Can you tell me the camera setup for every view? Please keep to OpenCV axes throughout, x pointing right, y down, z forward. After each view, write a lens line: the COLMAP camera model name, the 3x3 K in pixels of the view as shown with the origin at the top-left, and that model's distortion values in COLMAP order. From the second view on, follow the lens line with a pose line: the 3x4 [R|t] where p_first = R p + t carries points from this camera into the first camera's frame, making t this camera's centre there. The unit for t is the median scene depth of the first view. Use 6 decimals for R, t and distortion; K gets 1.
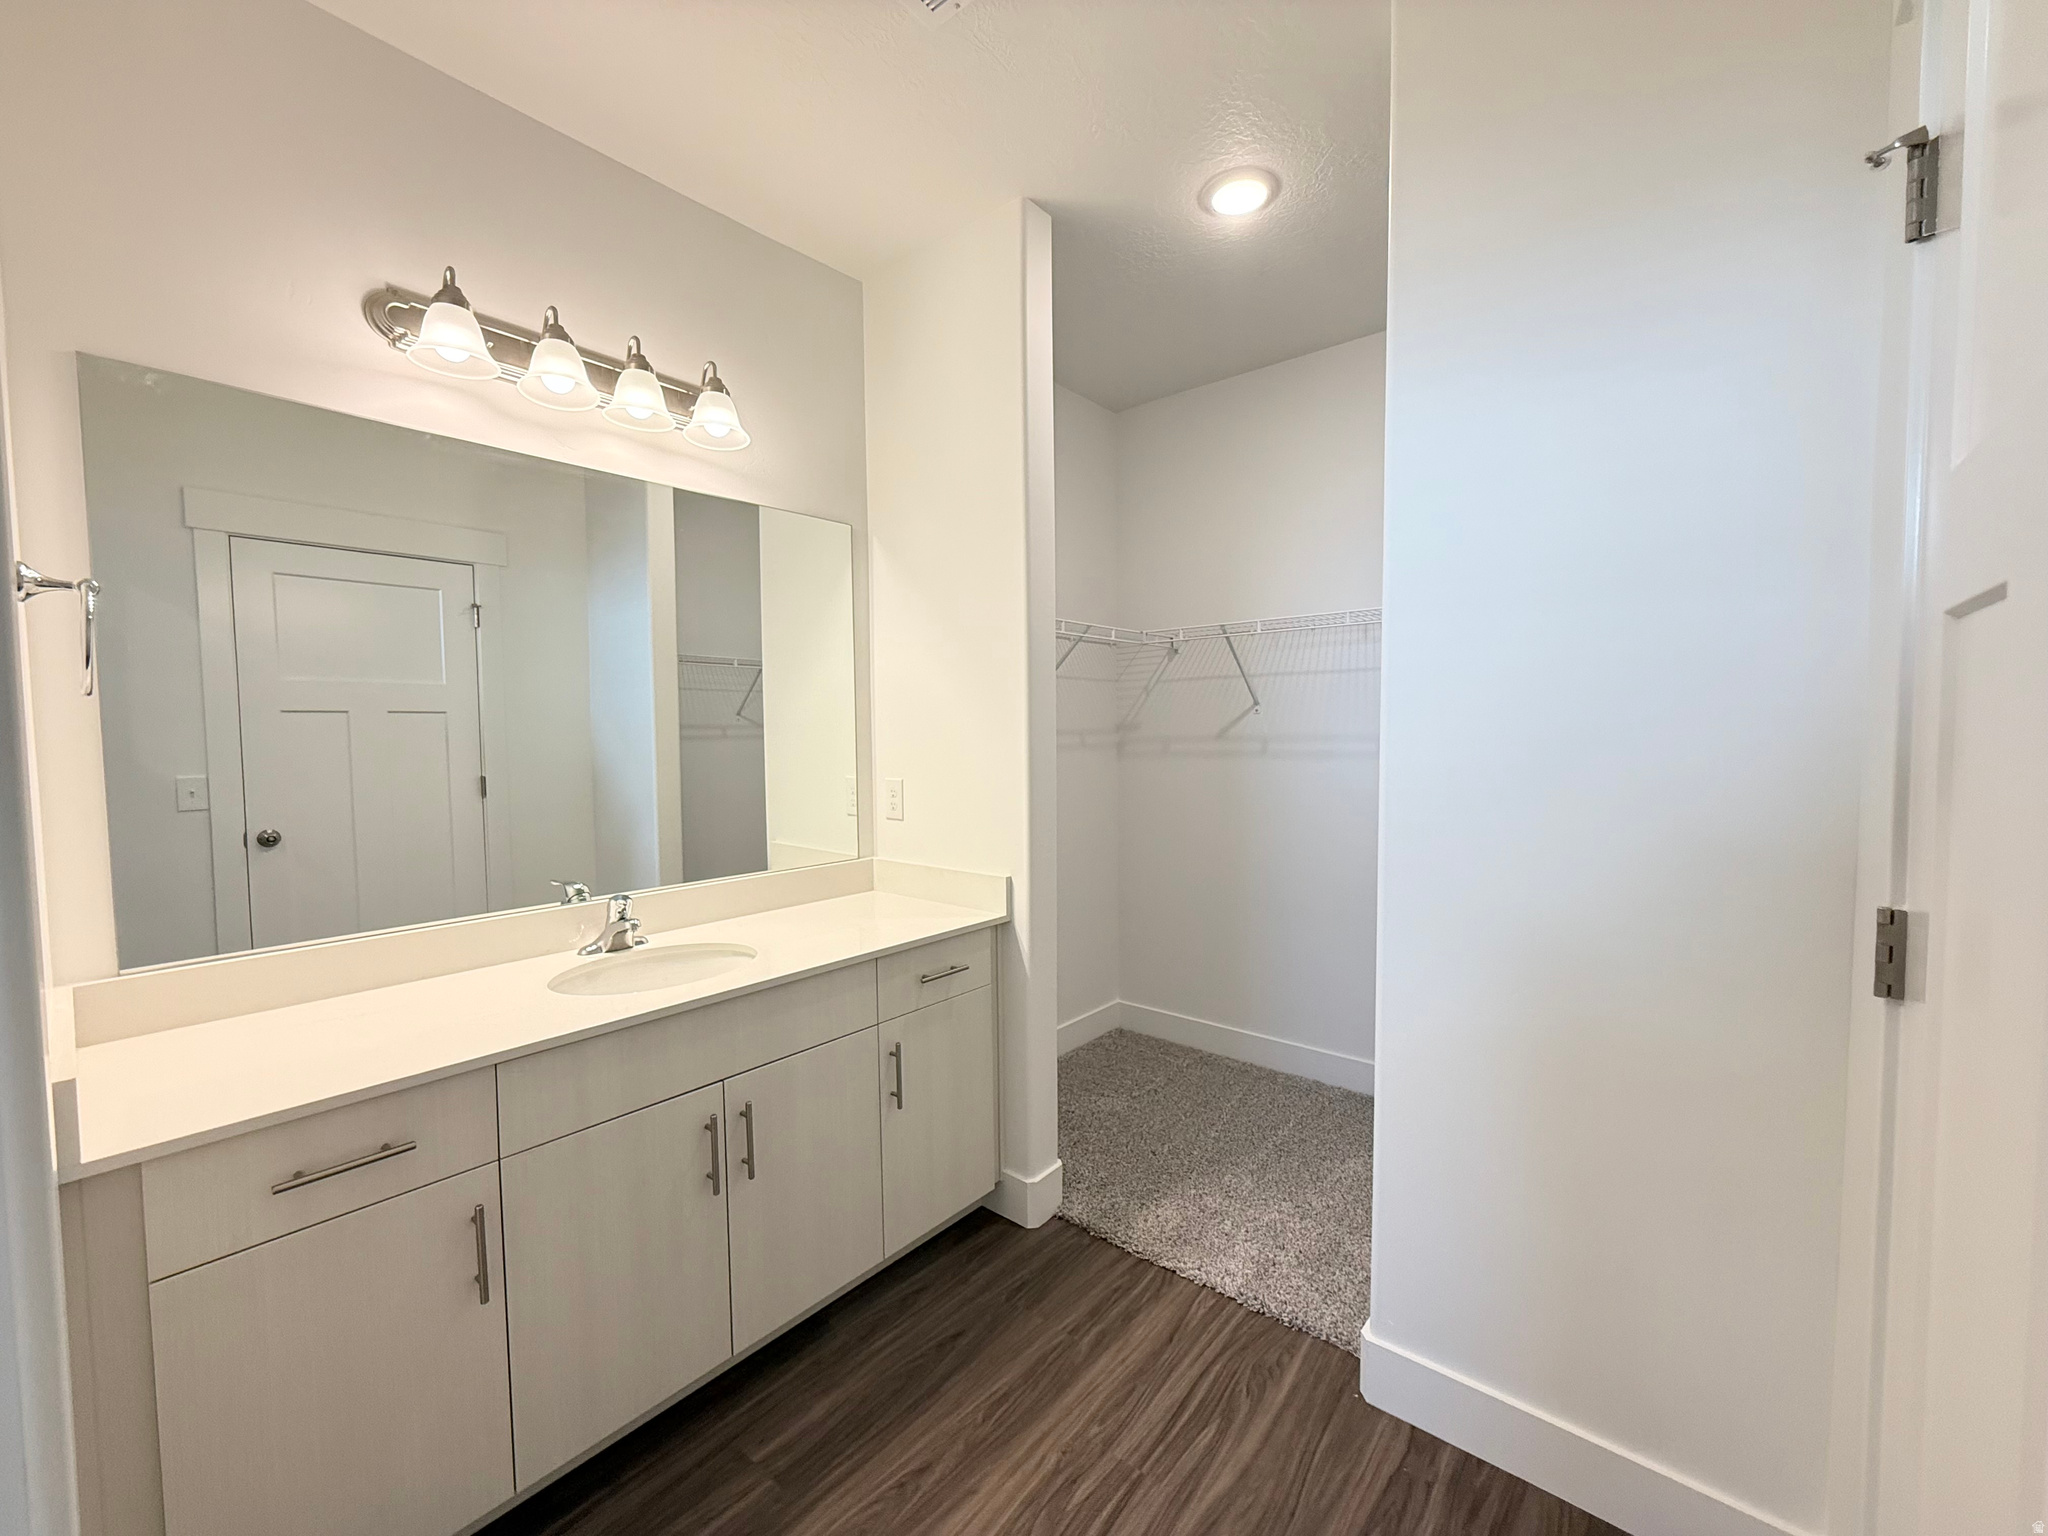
lens RADIAL K [[815.9, 0, 1036.1], [0, 815.9, 768.9], [0, 0, 1]] dist [0.001837, -0.000229]
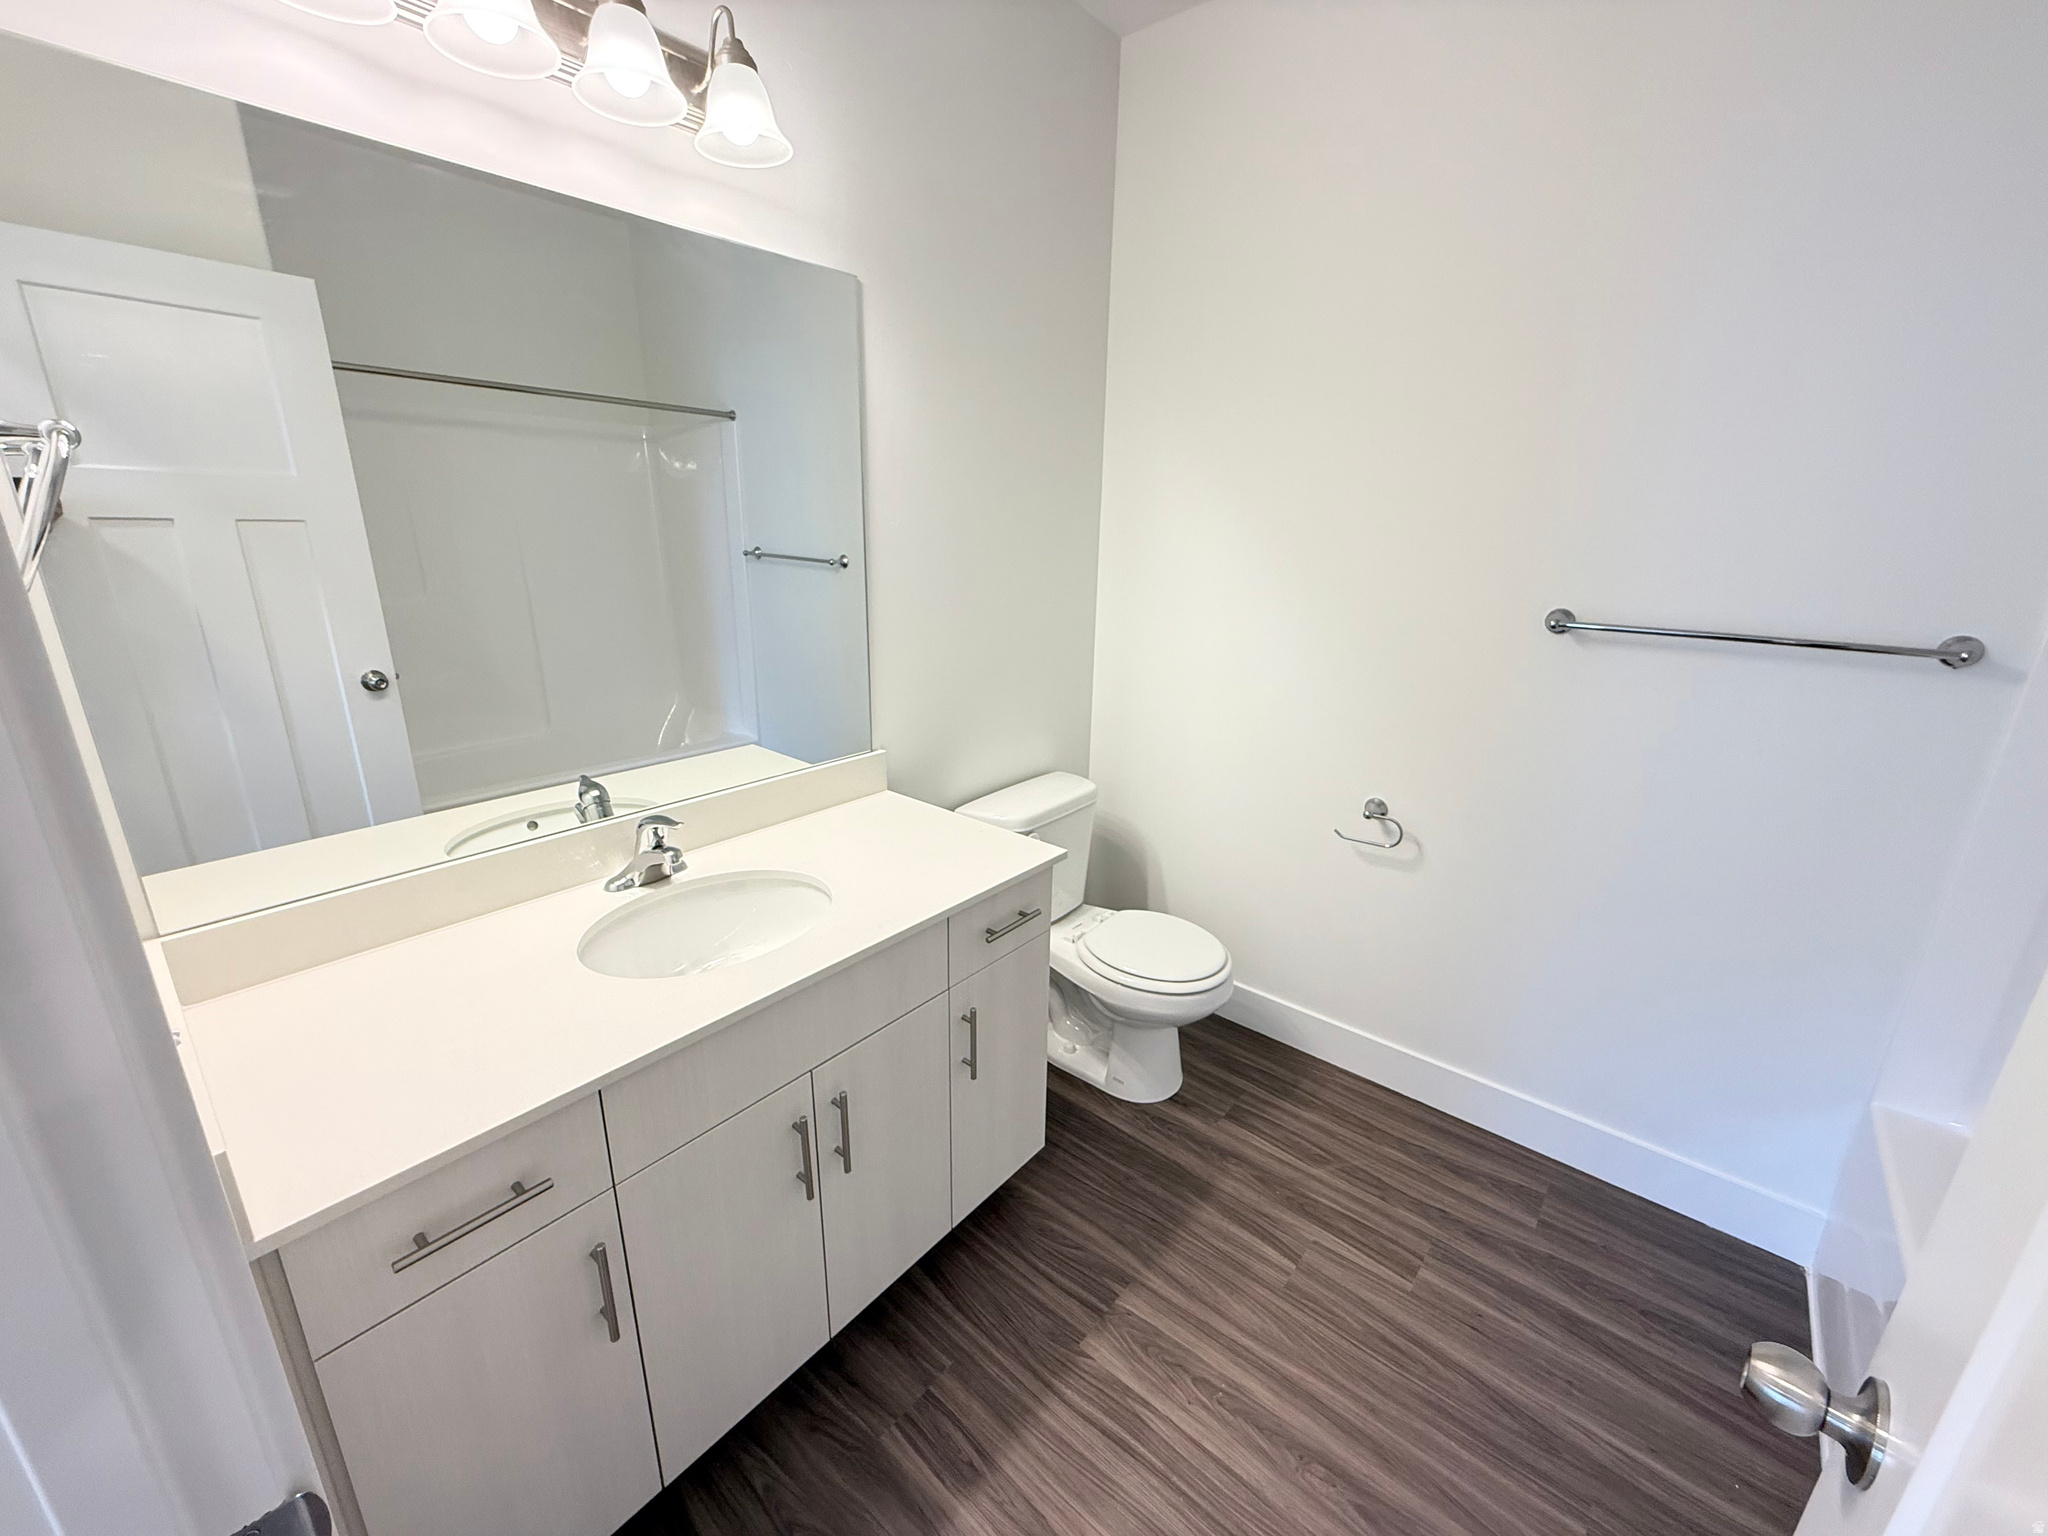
lens RADIAL K [[815.9, 0, 1019.1], [0, 815.9, 762.3], [0, 0, 1]] dist [0.001837, -0.000229]
pose [[0.999228, 0.032286, 0.022402, -0.203417], [-0.036834, 0.968148, 0.247653, -0.118182], [-0.013693, -0.248287, 0.968590, 0.288032]]
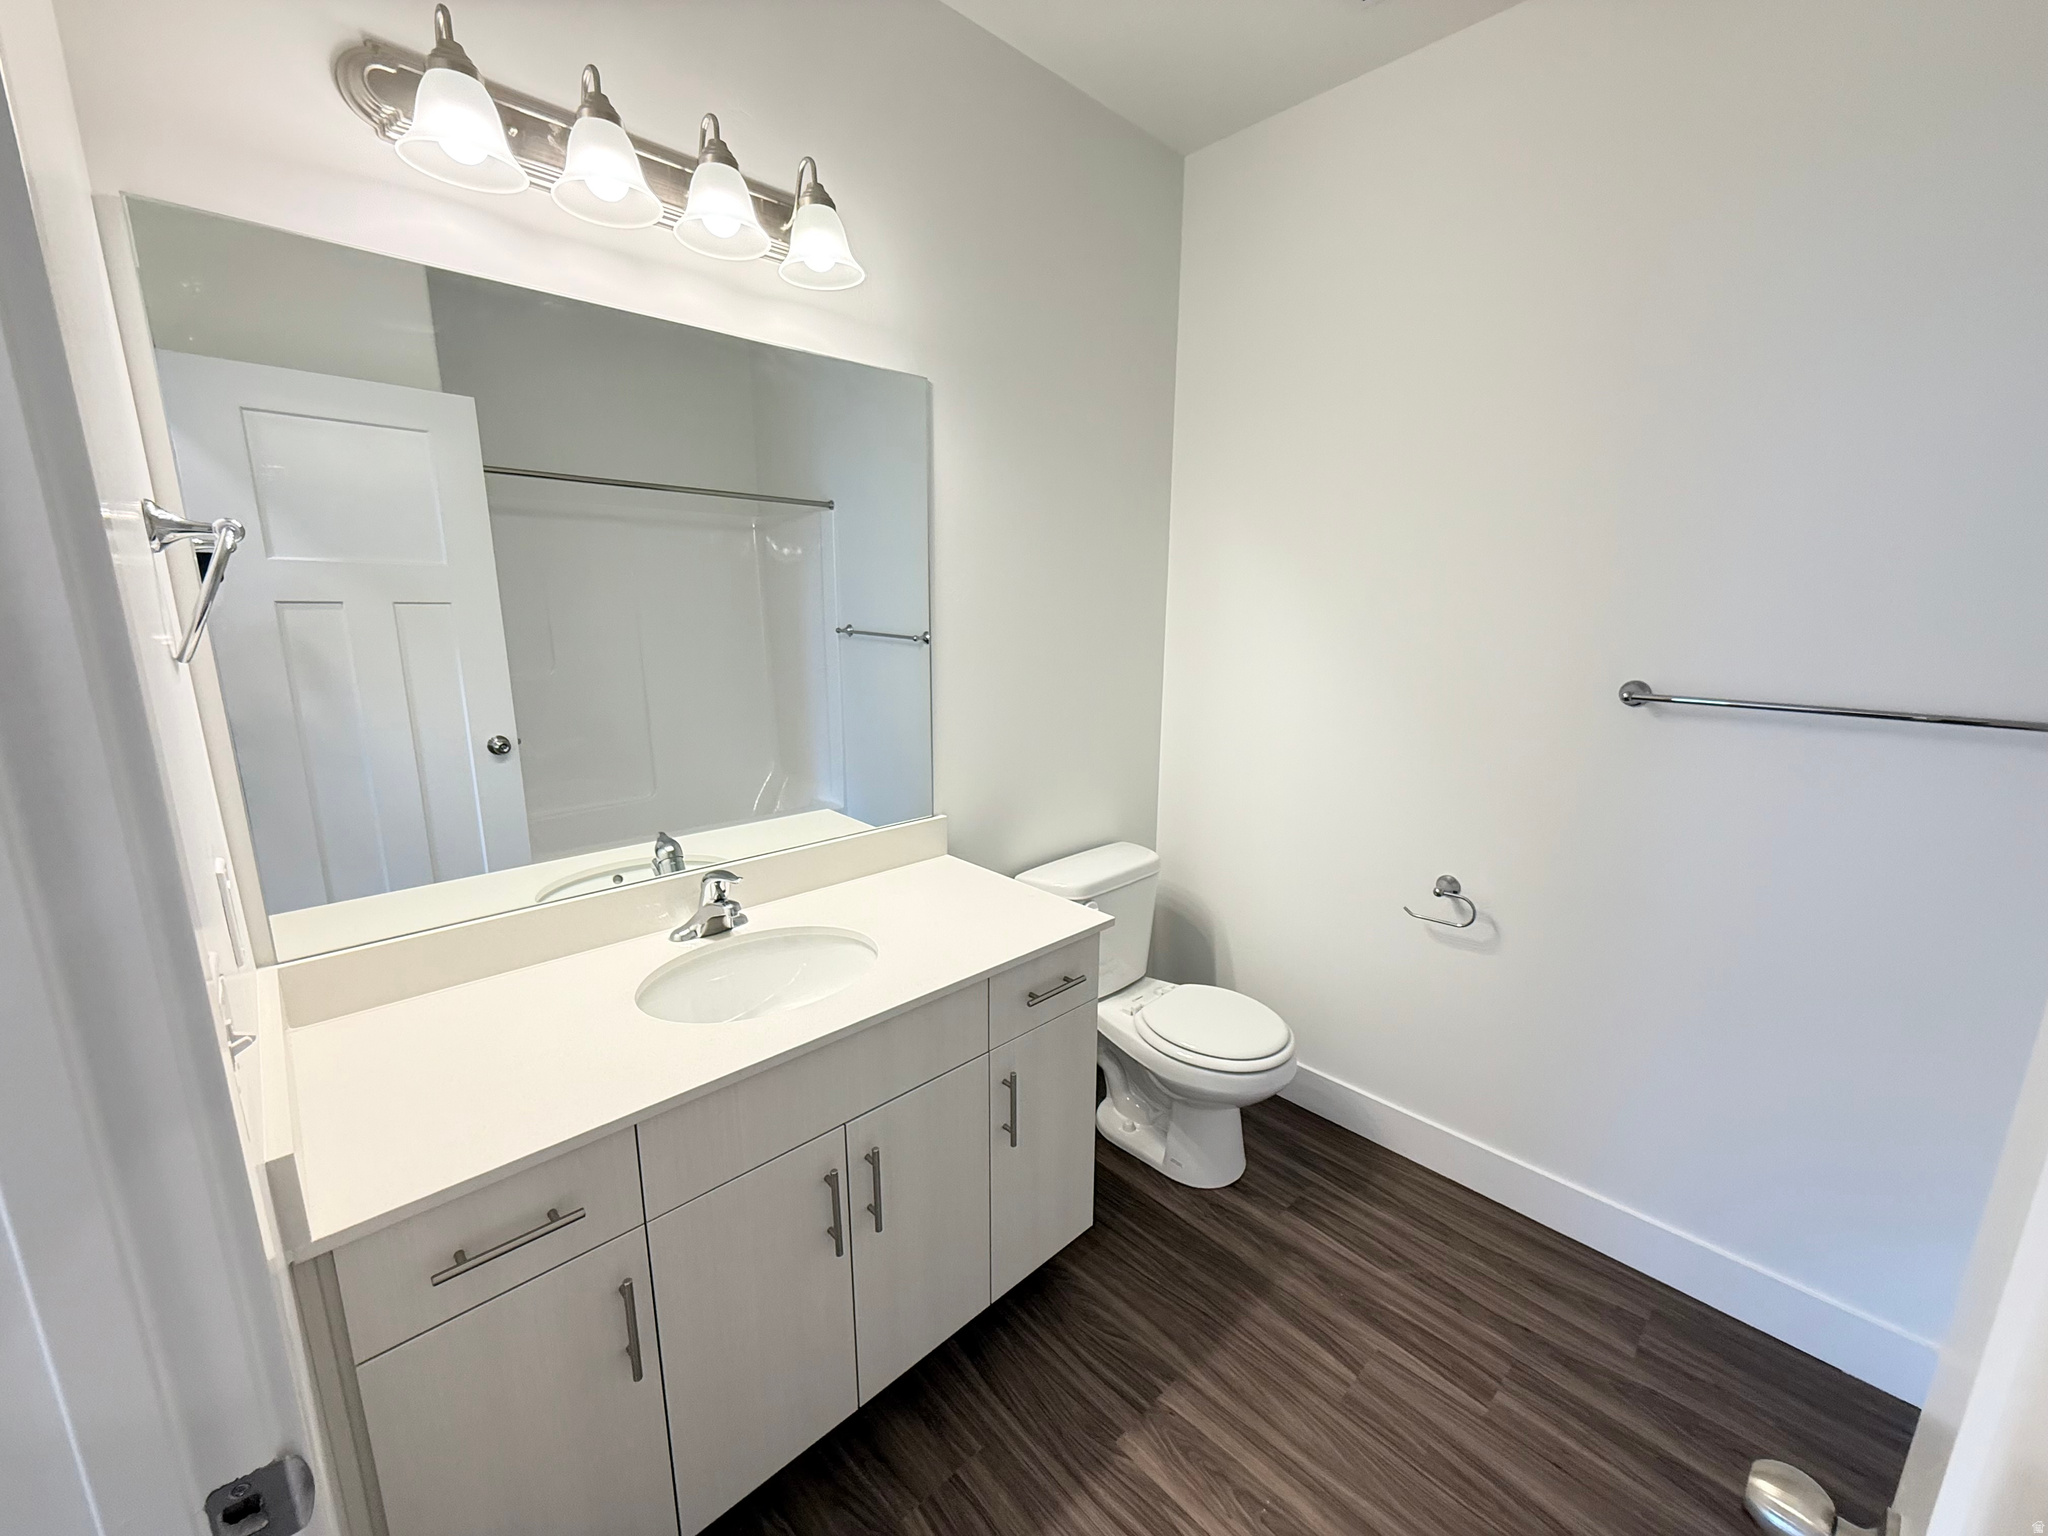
lens RADIAL K [[815.9, 0, 1036.0], [0, 815.9, 768.0], [0, 0, 1]] dist [0.001837, -0.000229]
pose [[0.995383, 0.046467, -0.083987, -0.137143], [-0.031814, 0.985261, 0.168071, -0.114167], [0.090559, -0.164623, 0.982191, 0.264190]]
